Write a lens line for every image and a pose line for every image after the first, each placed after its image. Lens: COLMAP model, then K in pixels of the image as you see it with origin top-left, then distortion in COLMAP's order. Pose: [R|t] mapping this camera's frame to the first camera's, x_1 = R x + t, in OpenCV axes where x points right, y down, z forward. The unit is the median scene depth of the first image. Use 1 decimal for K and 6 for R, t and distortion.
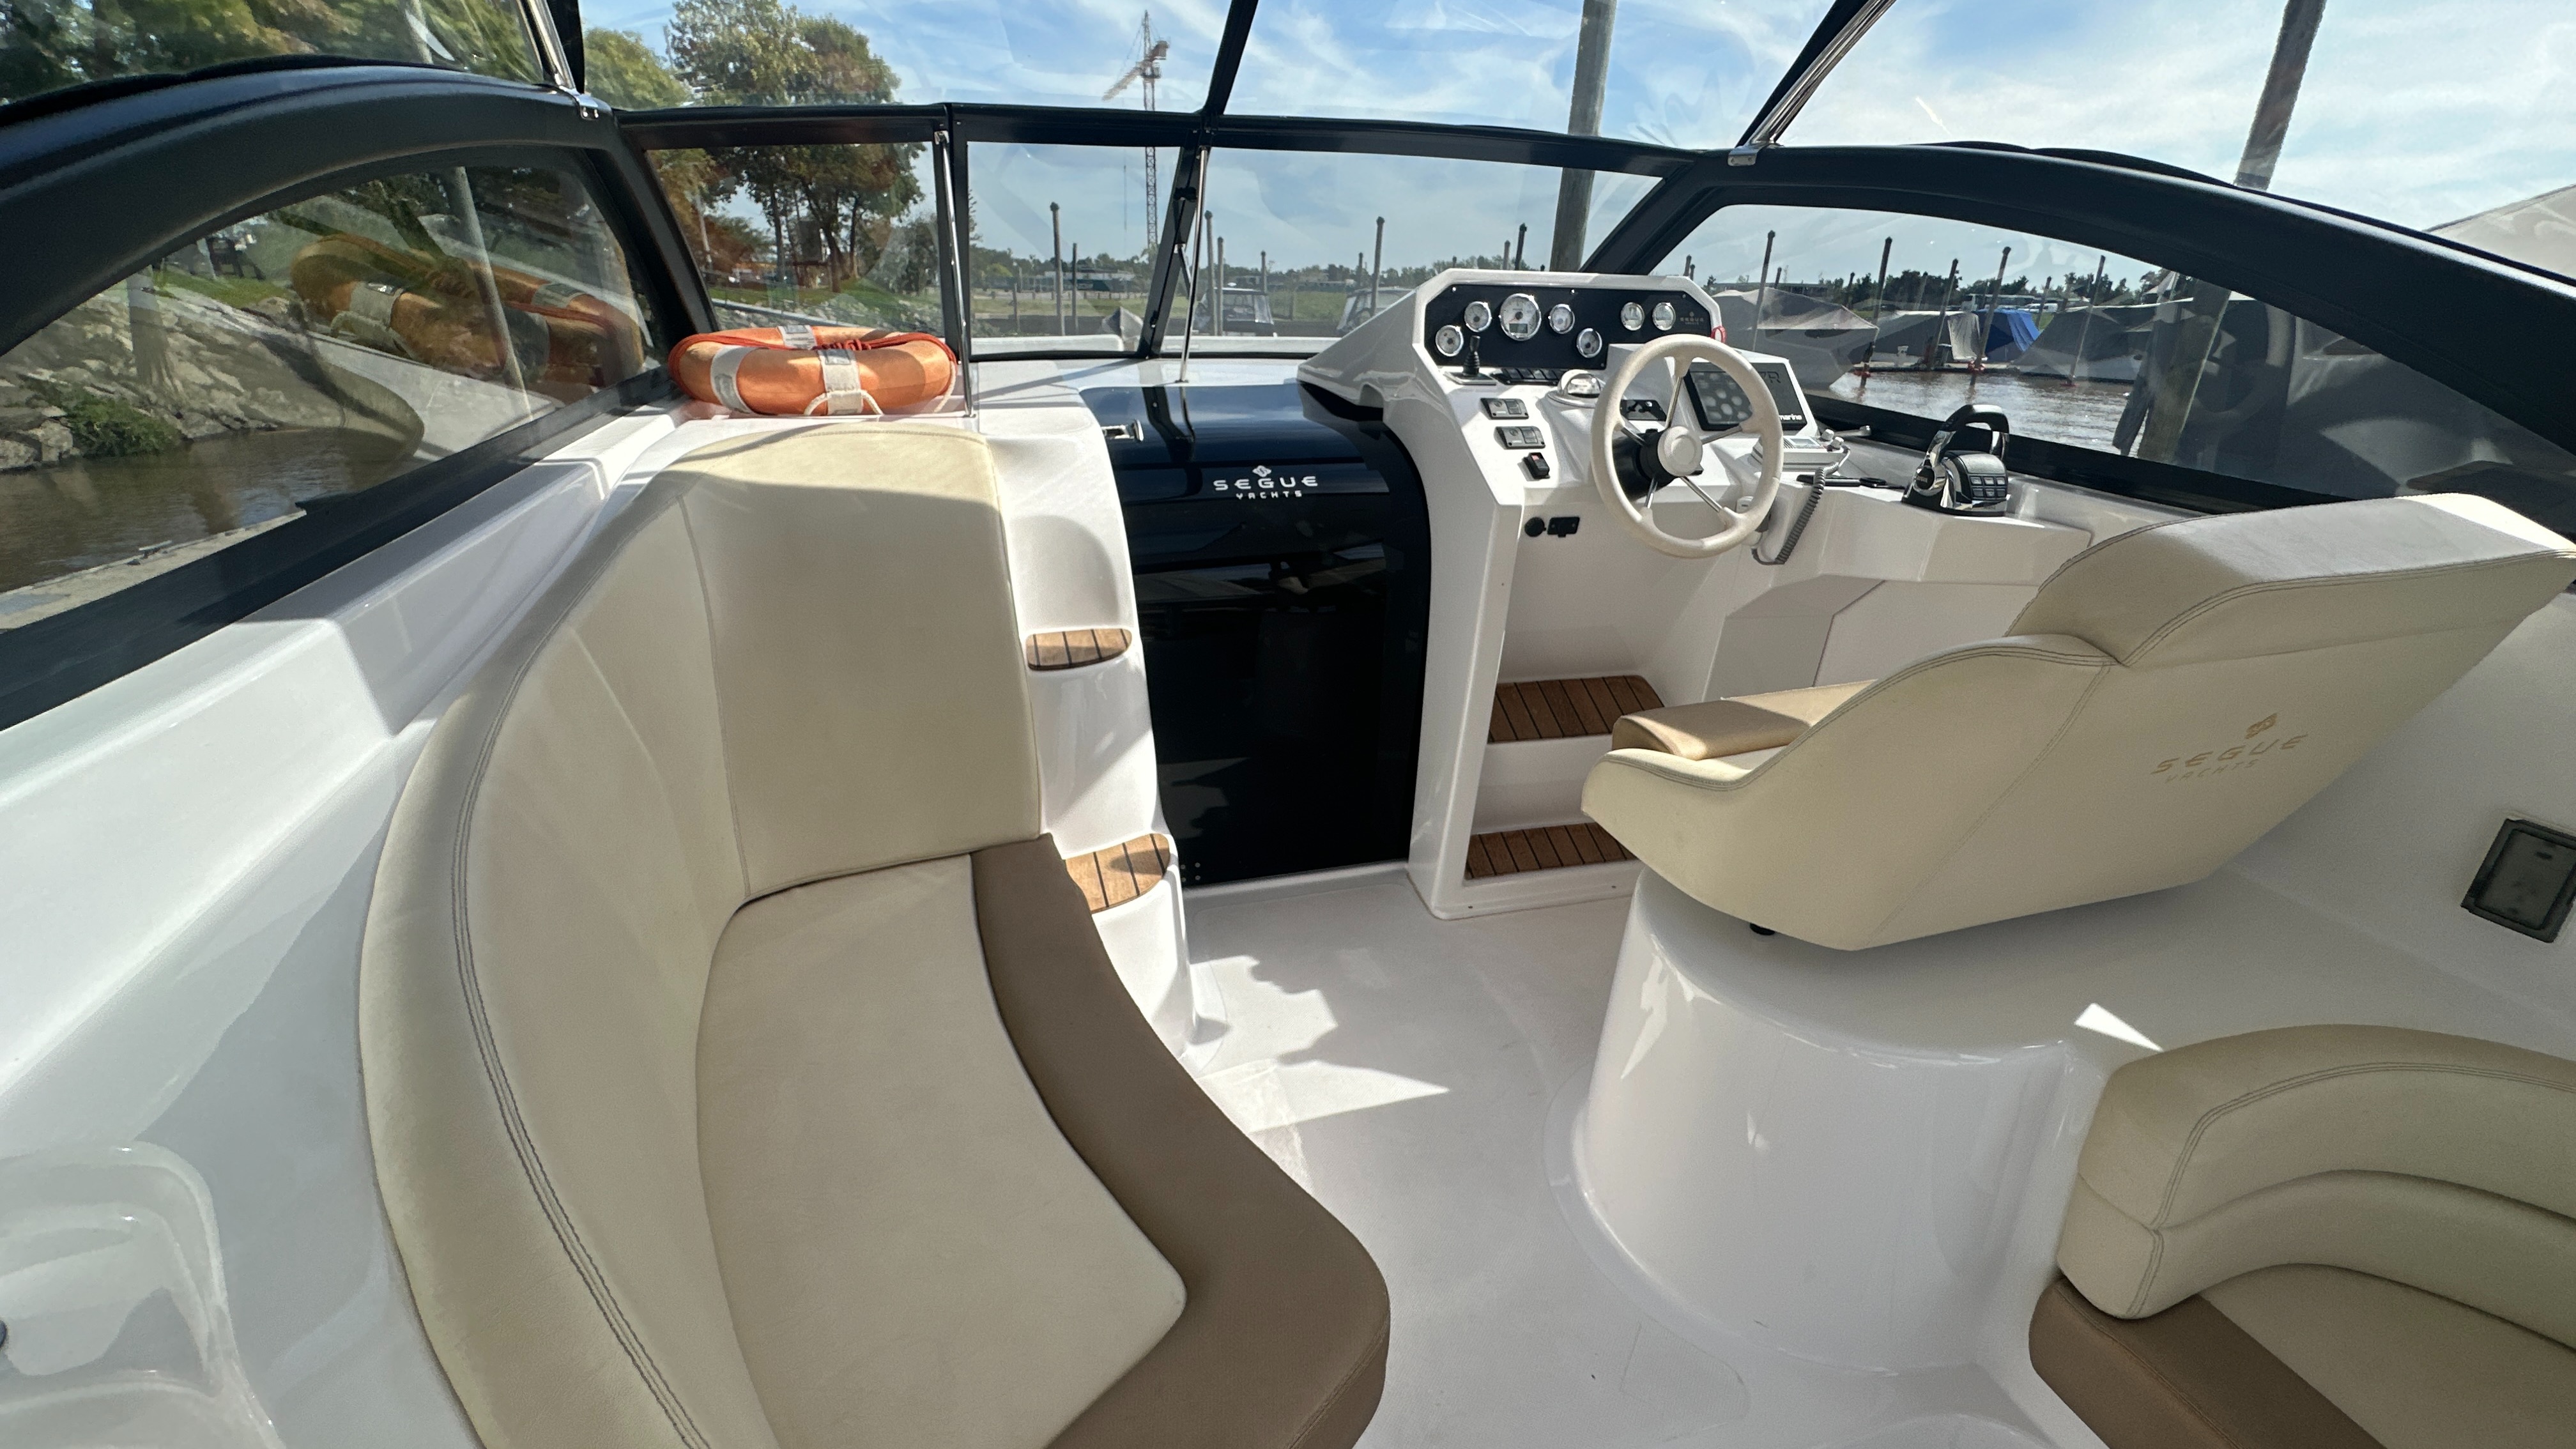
lens RADIAL K [[1041.9, 0, 1297.1], [0, 1041.9, 750.7], [0, 0, 1]] dist [0.000631, 0.000029]
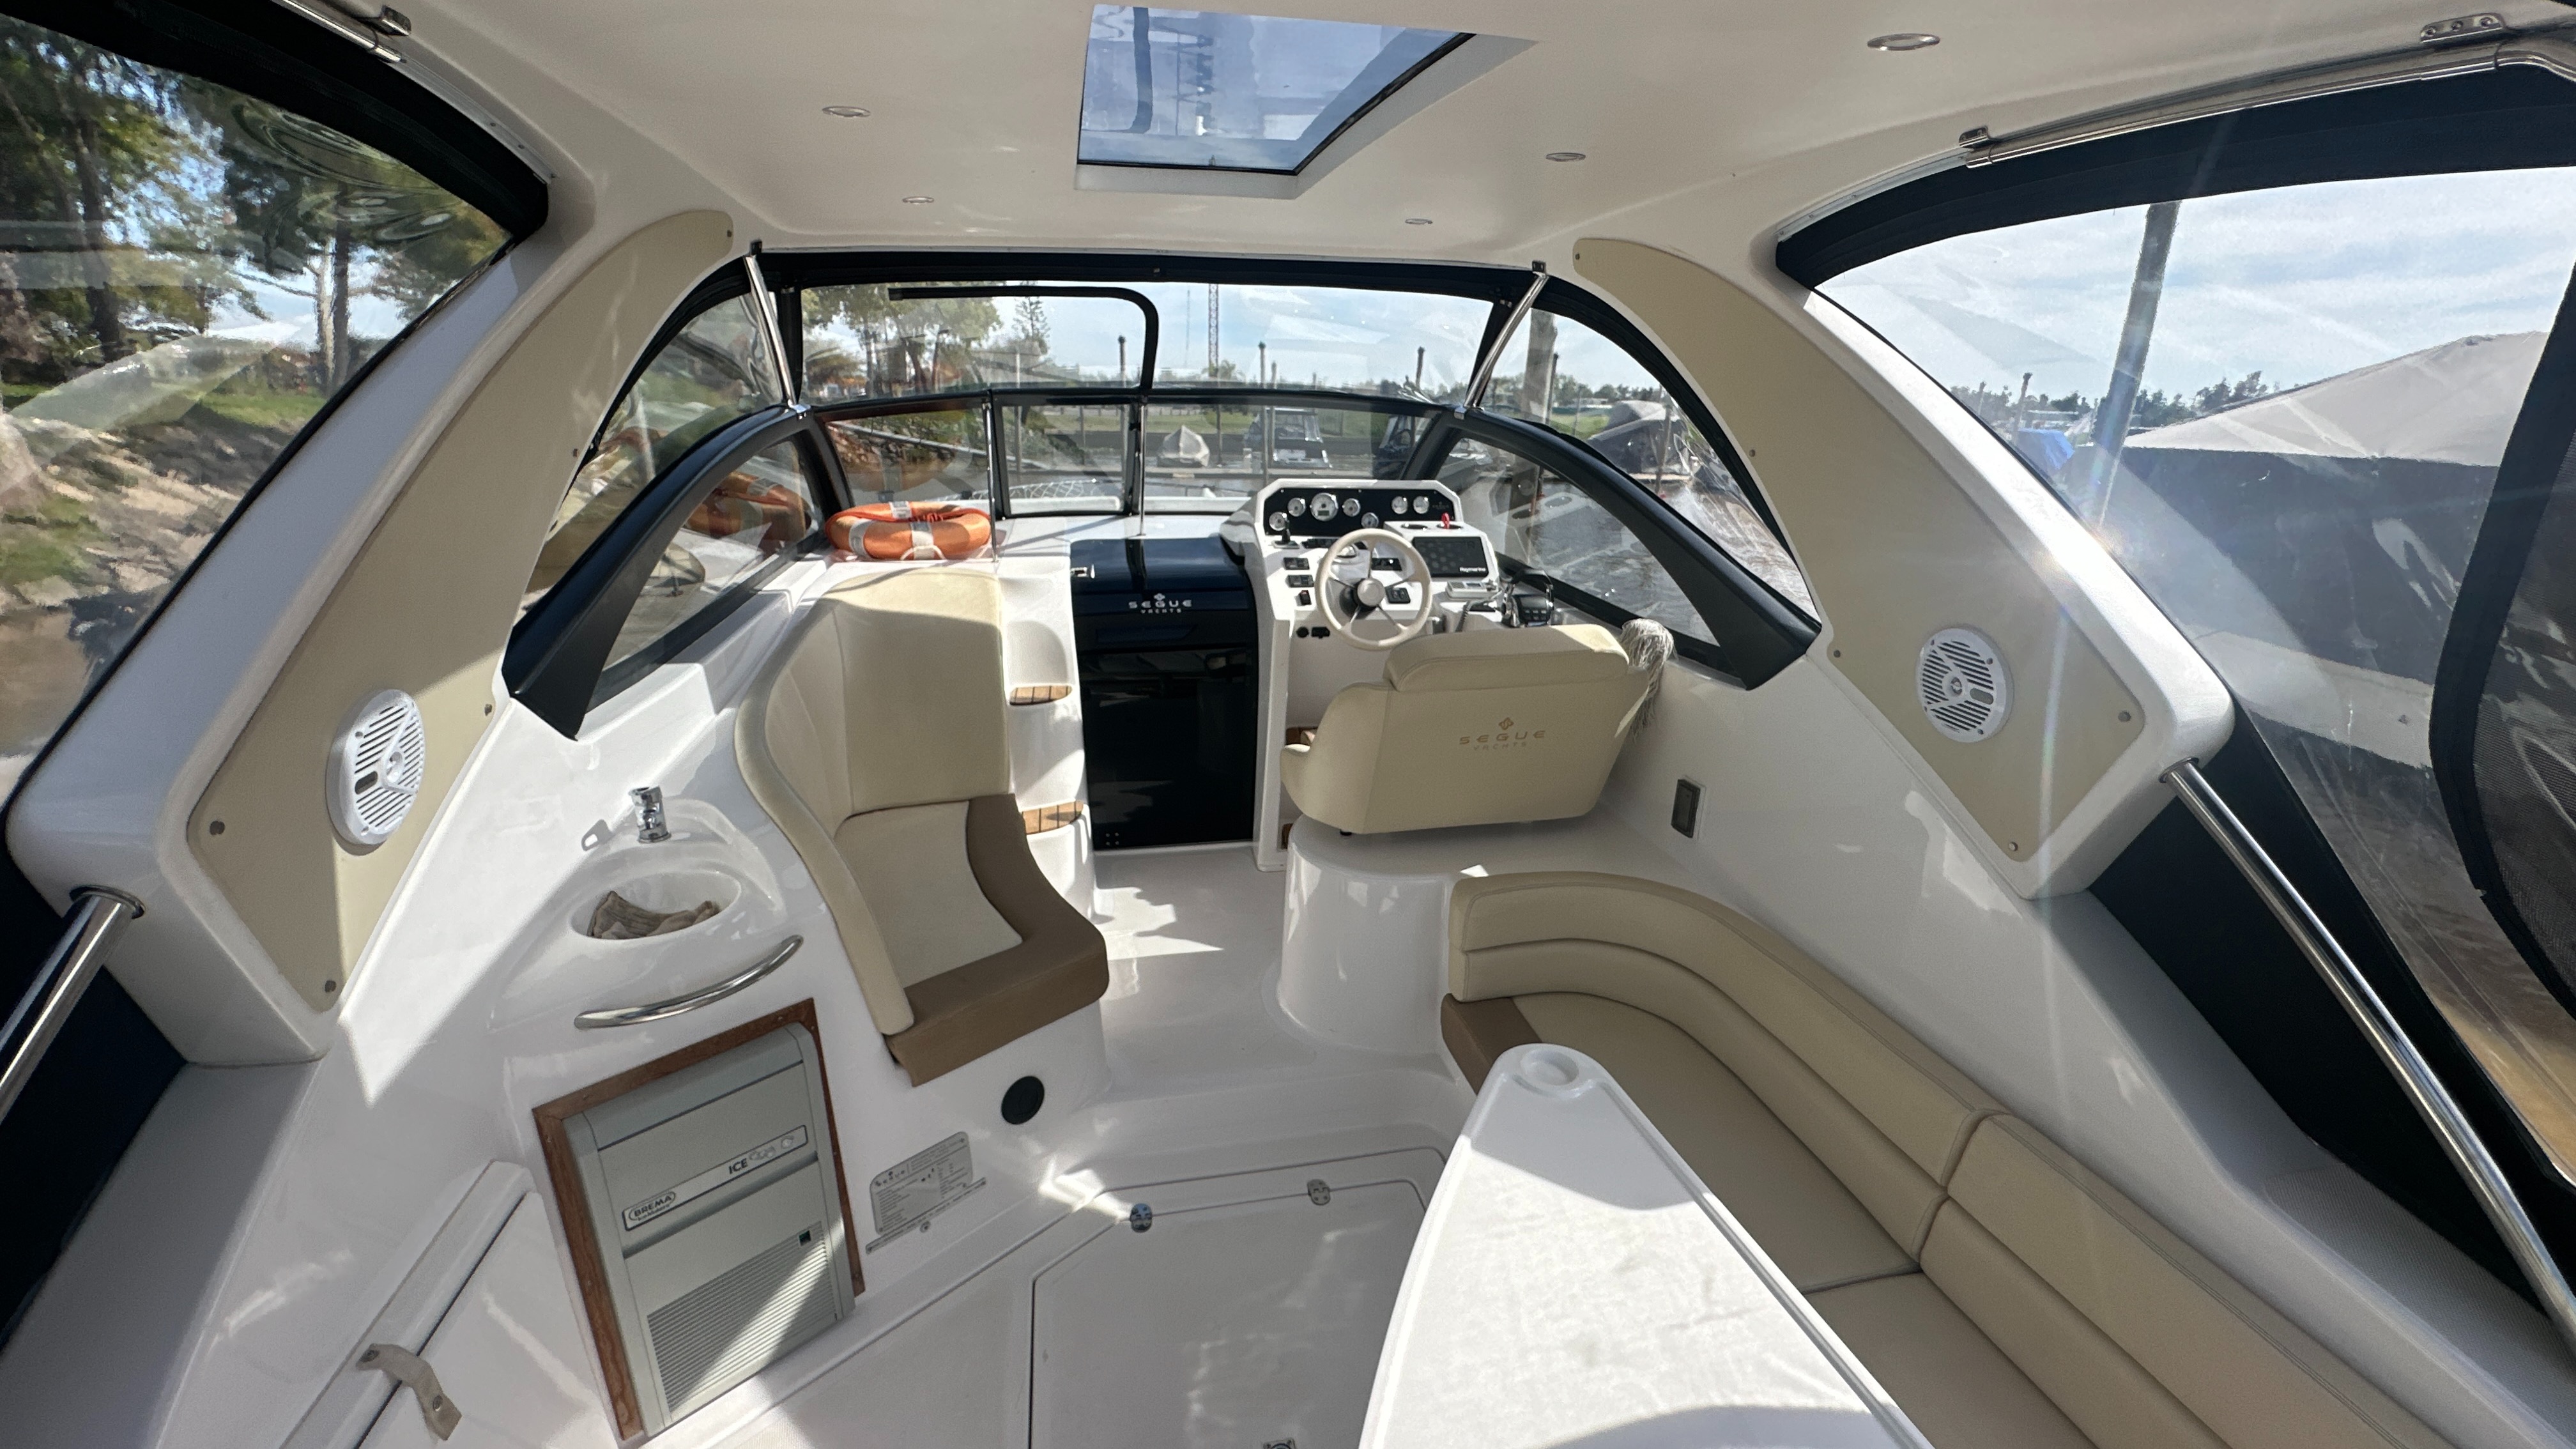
lens RADIAL K [[1095.2, 0, 1301.1], [0, 1095.2, 712.1], [0, 0, 1]] dist [-0.000814, -0.000243]
pose [[0.996570, 0.021198, -0.079997, 0.338393], [-0.031244, 0.991476, -0.126490, 0.133364], [0.076633, 0.128556, 0.988737, -0.708077]]
